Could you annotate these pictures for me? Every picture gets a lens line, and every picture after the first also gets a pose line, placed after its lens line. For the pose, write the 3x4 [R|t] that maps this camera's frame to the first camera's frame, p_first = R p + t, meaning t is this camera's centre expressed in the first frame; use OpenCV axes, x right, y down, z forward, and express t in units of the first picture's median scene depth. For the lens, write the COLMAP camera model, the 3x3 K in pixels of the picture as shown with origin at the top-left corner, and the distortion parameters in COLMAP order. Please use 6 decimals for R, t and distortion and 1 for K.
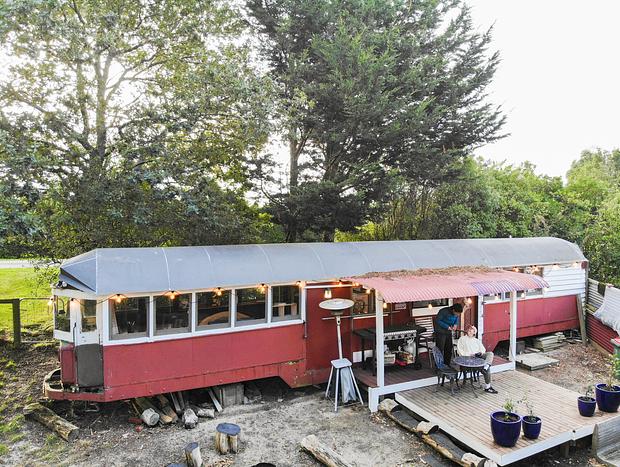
lens RADIAL K [[436.4, 0, 310.1], [0, 436.4, 262.6], [0, 0, 1]] dist [0.001411, -0.000549]
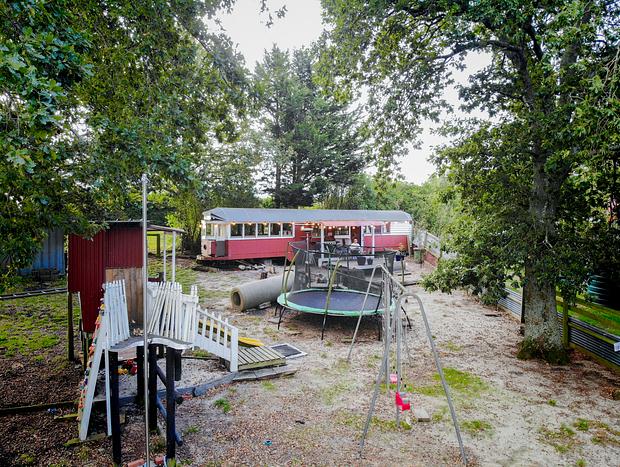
lens RADIAL K [[439.8, 0, 310.0], [0, 439.8, 233.5], [0, 0, 1]] dist [-0.030751, -0.004912]
pose [[0.990181, 0.002707, 0.139763, -0.274848], [0.004712, 0.998598, -0.052726, 0.242556], [-0.139710, 0.052867, 0.988780, -1.567996]]
